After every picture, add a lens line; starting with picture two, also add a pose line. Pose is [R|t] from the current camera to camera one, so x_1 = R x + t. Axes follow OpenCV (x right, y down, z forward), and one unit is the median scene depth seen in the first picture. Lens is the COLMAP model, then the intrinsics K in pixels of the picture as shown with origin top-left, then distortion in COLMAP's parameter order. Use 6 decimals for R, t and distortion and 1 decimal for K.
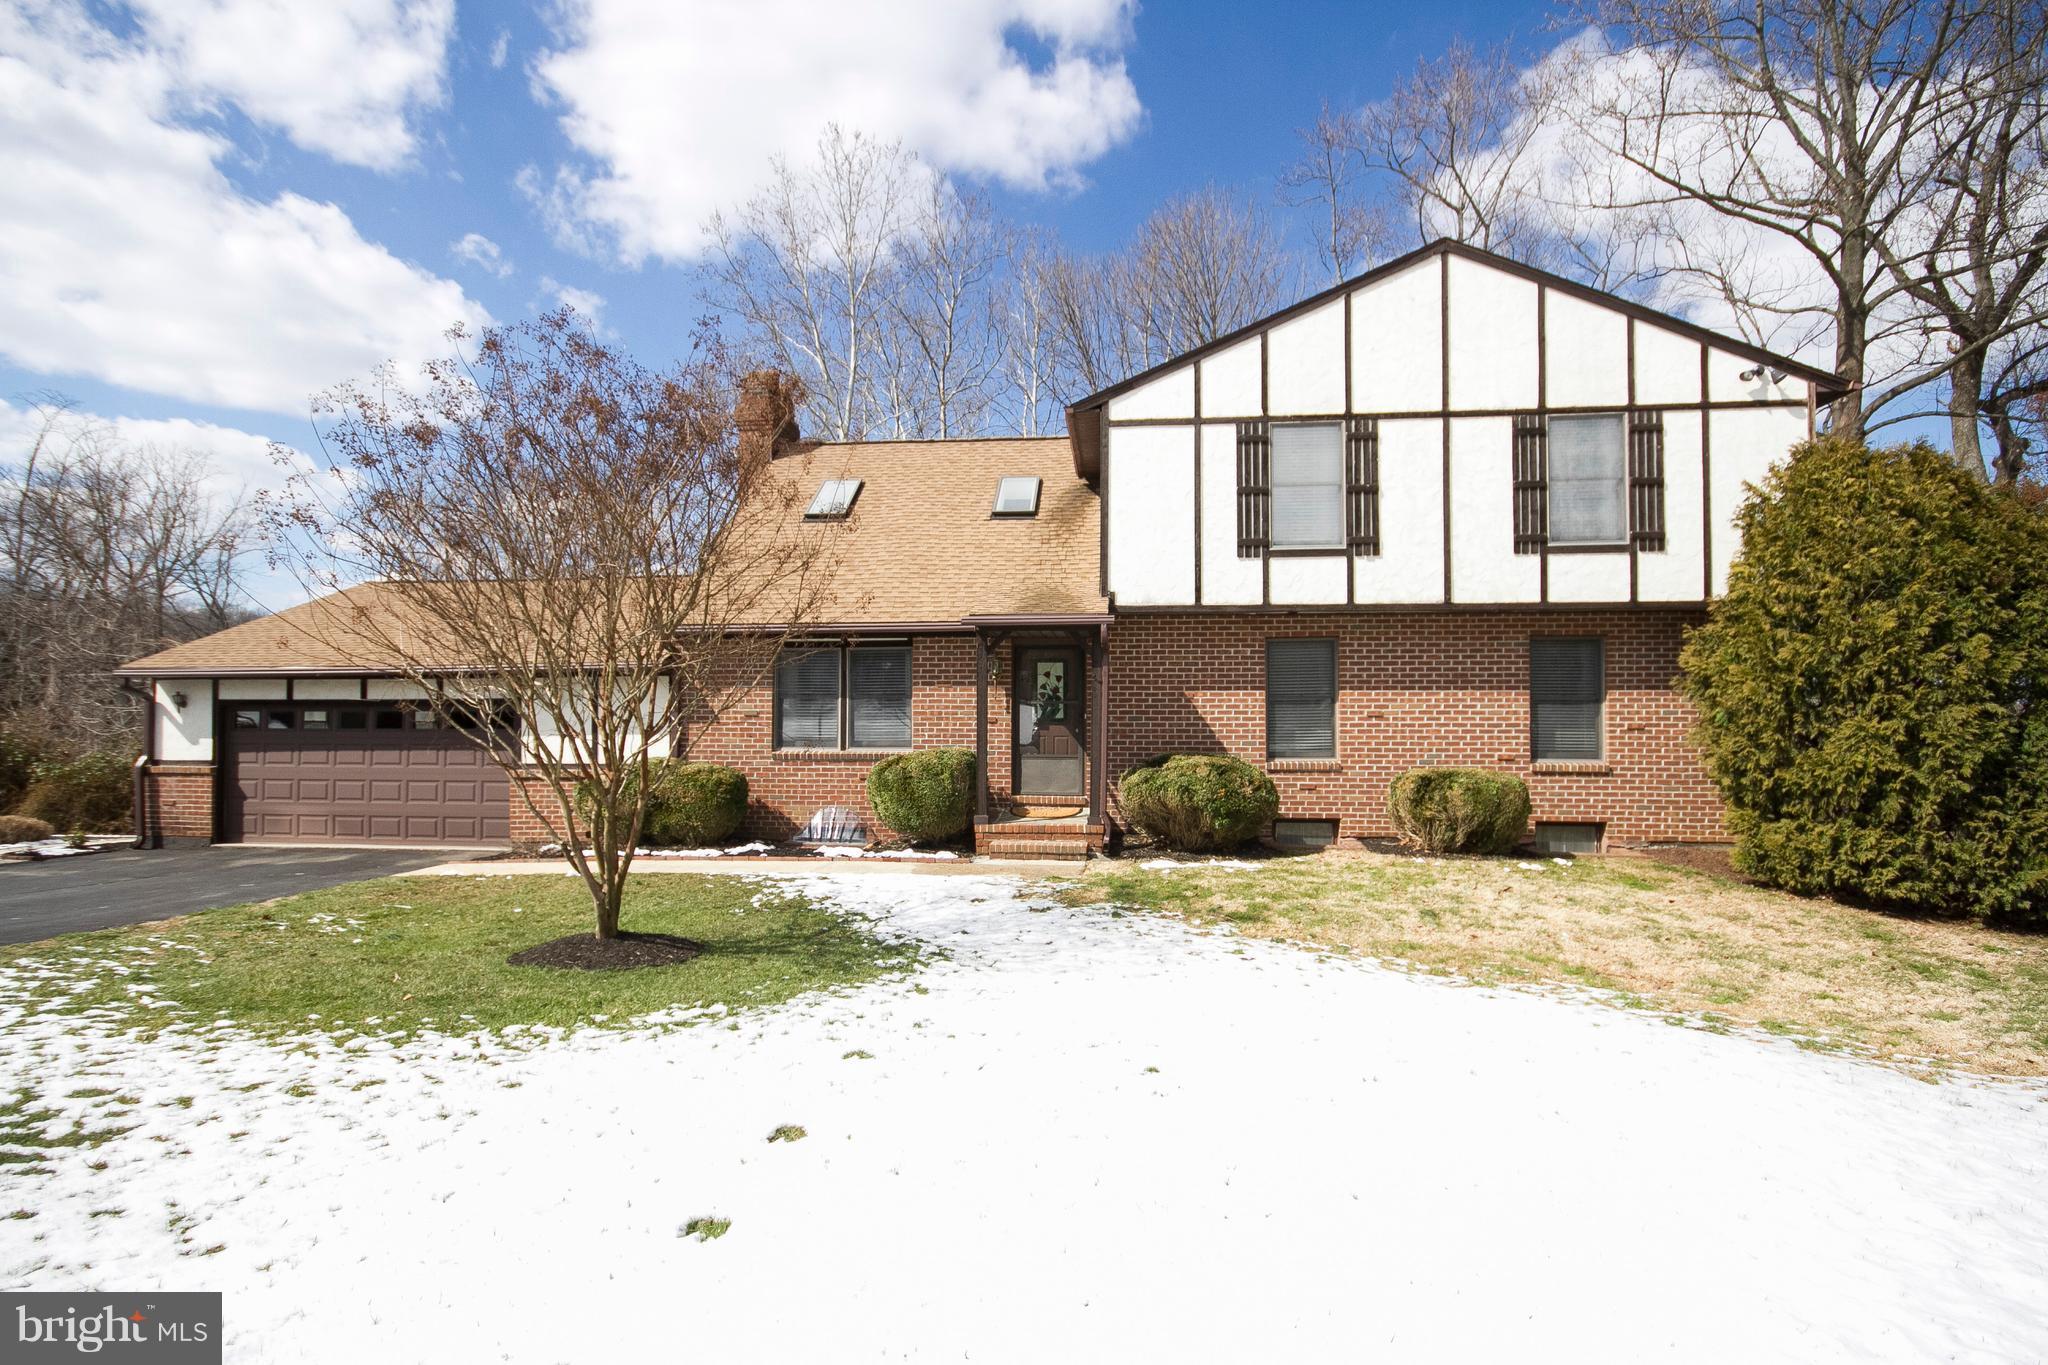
lens RADIAL K [[1008.5, 0, 1024.0], [0, 1008.5, 682.5], [0, 0, 1]] dist [-0.015328, -0.000056]
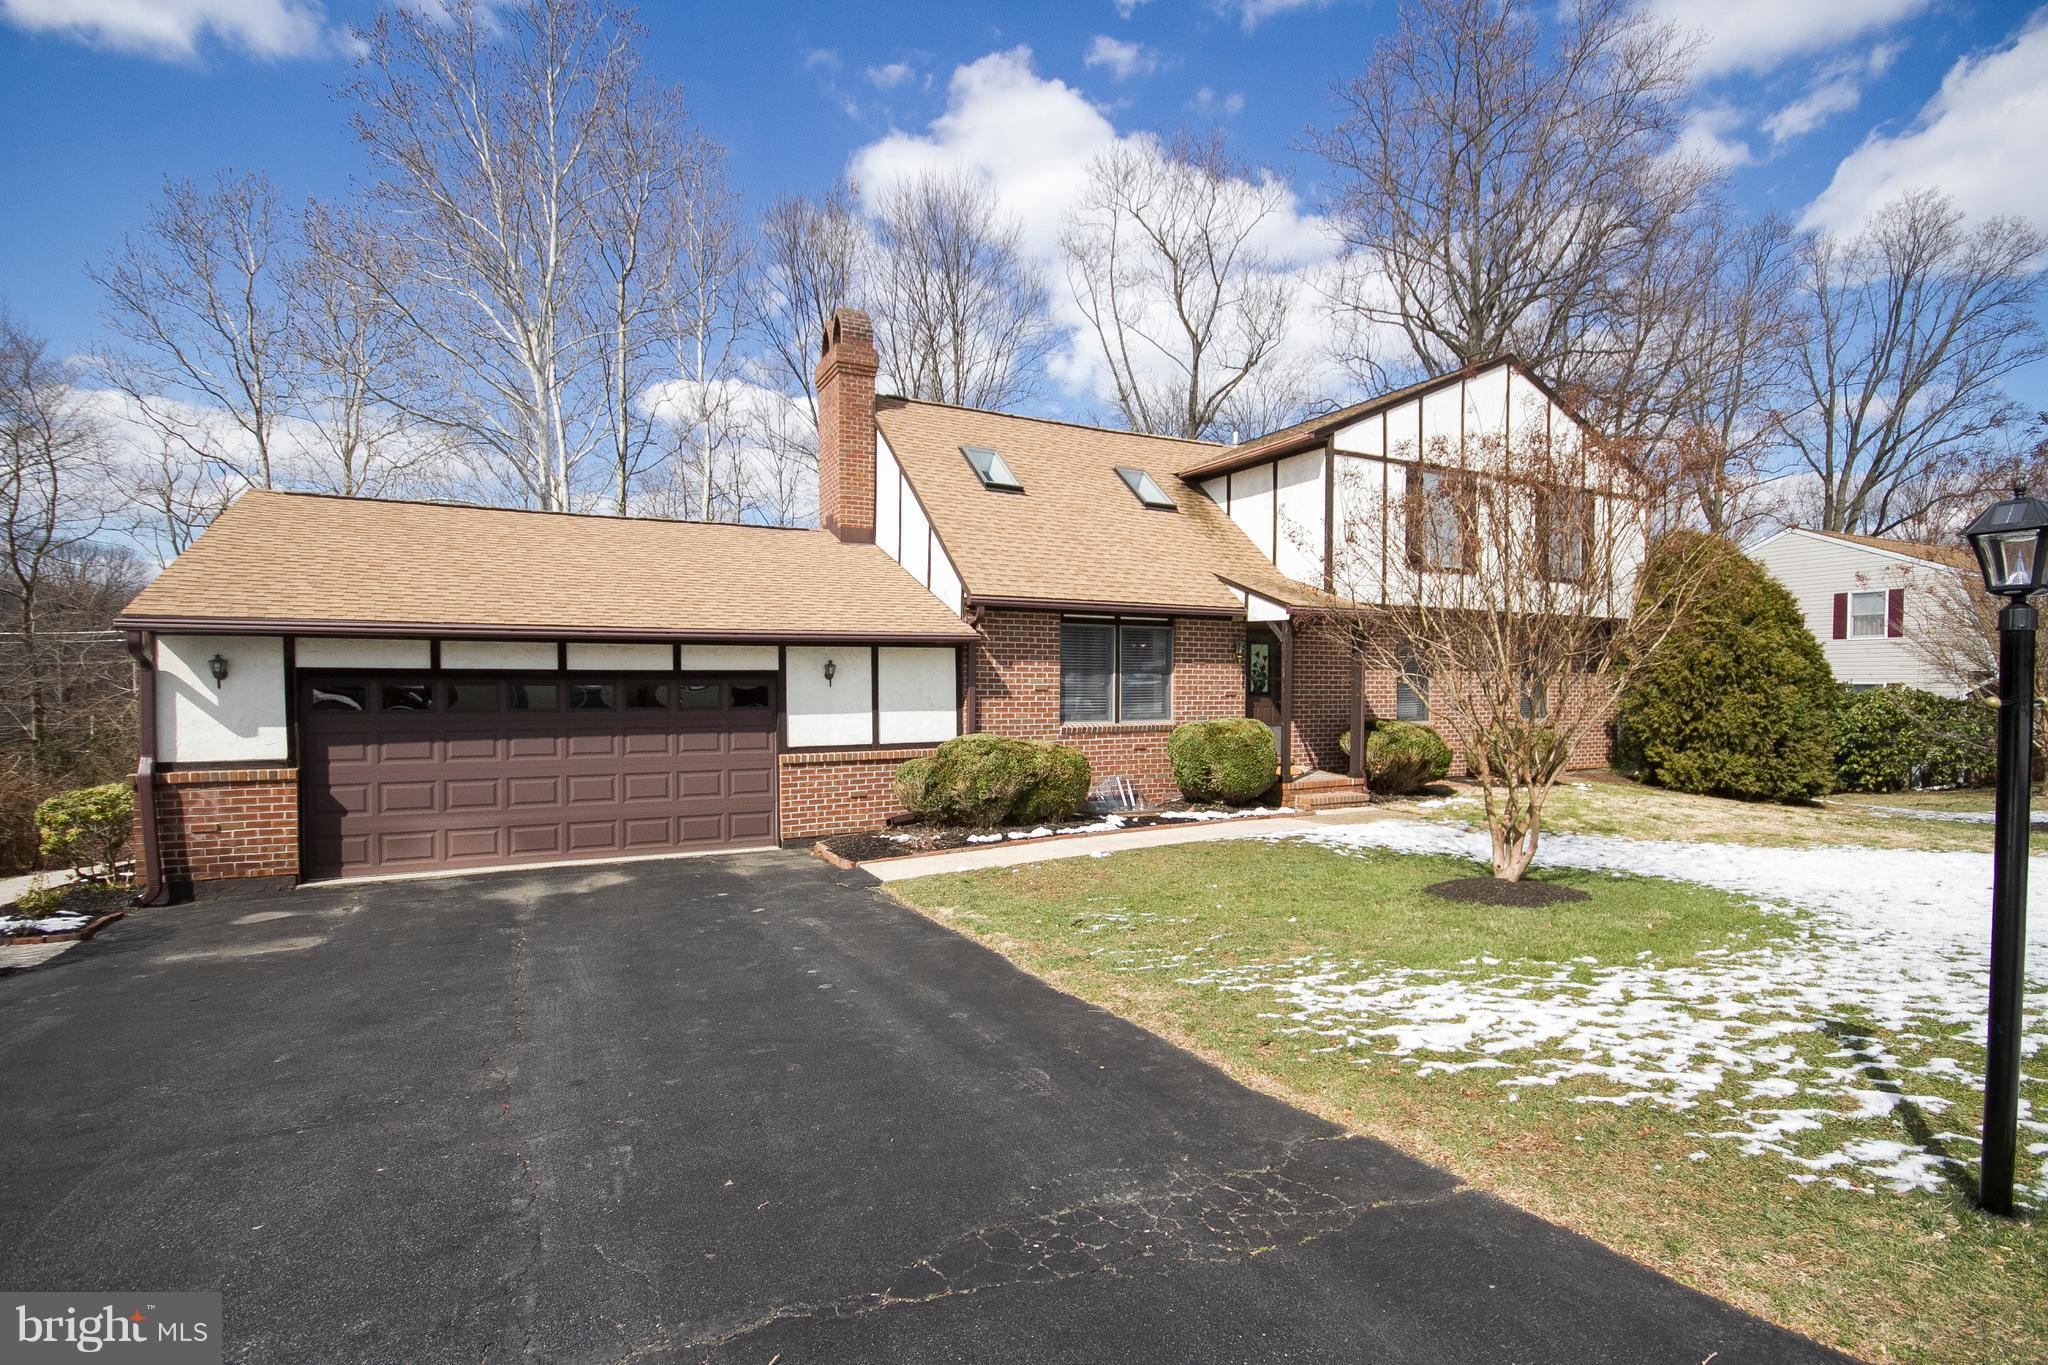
lens RADIAL K [[1097.8, 0, 989.5], [0, 1097.8, 697.9], [0, 0, 1]] dist [0.002848, 0.001347]
pose [[0.800094, -0.006611, 0.599838, -0.957705], [-0.023086, 0.998859, 0.041802, -0.003950], [-0.599430, -0.047293, 0.799029, 0.158071]]
